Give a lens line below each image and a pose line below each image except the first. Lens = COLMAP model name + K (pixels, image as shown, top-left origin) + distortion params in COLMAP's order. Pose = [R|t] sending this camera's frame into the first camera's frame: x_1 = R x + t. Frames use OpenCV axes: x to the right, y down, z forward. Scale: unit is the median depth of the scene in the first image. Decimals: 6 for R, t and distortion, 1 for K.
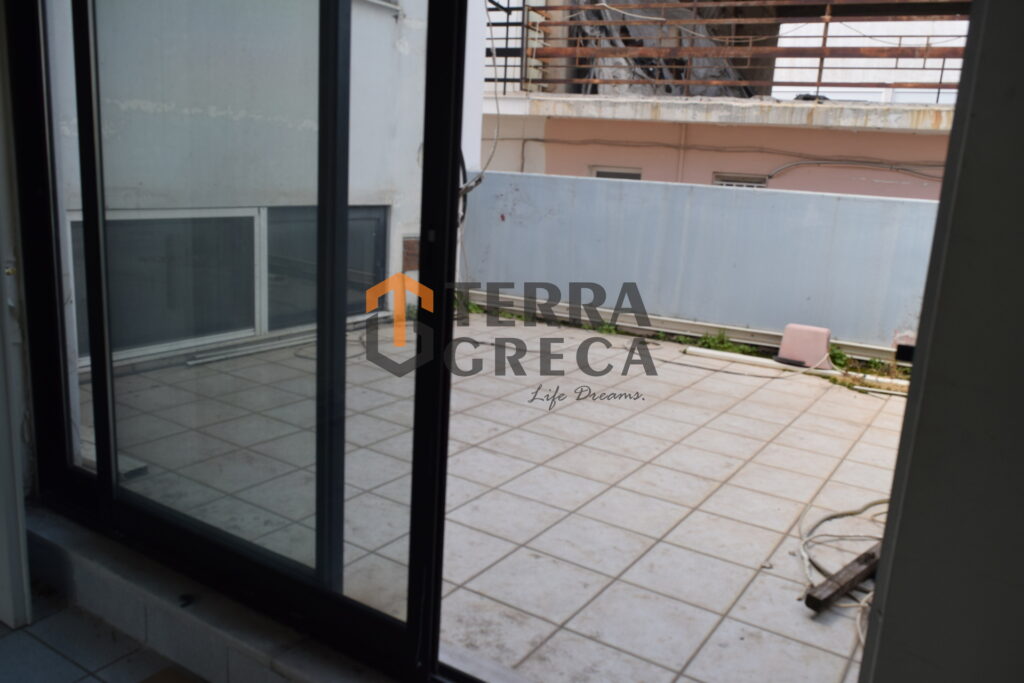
lens RADIAL K [[804.4, 0, 515.2], [0, 804.4, 348.0], [0, 0, 1]] dist [-0.017525, 0.005420]
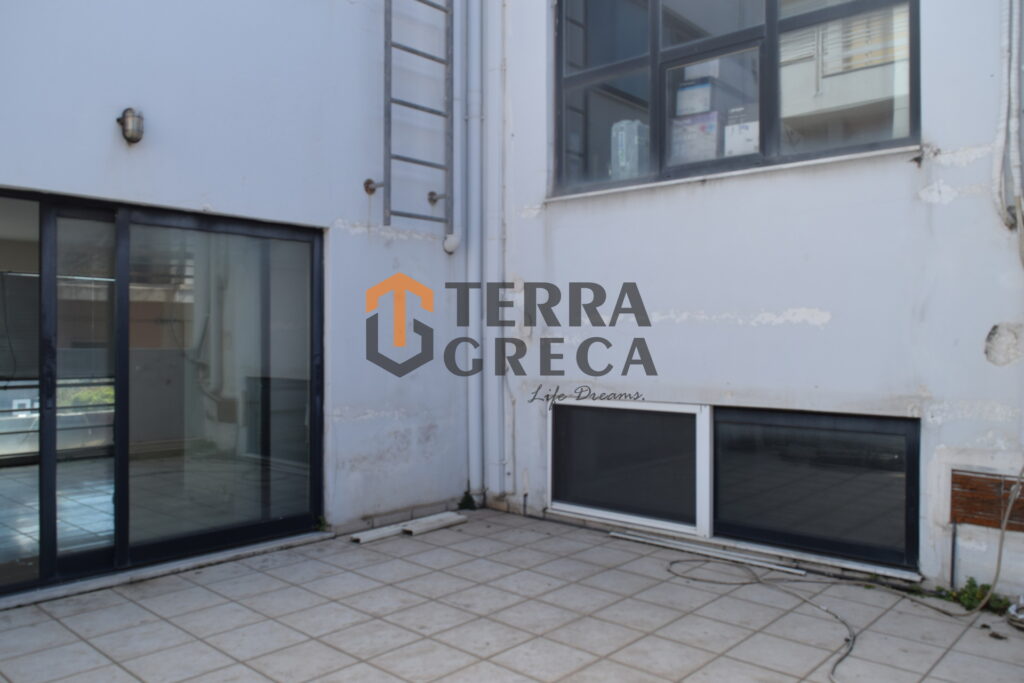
lens RADIAL K [[804.4, 0, 516.2], [0, 804.4, 336.7], [0, 0, 1]] dist [-0.017525, 0.005420]
pose [[-0.171192, -0.064781, -0.983106, 0.777017], [-0.231069, 0.972645, -0.023855, -0.199642], [0.957758, 0.223082, -0.181478, 1.042312]]
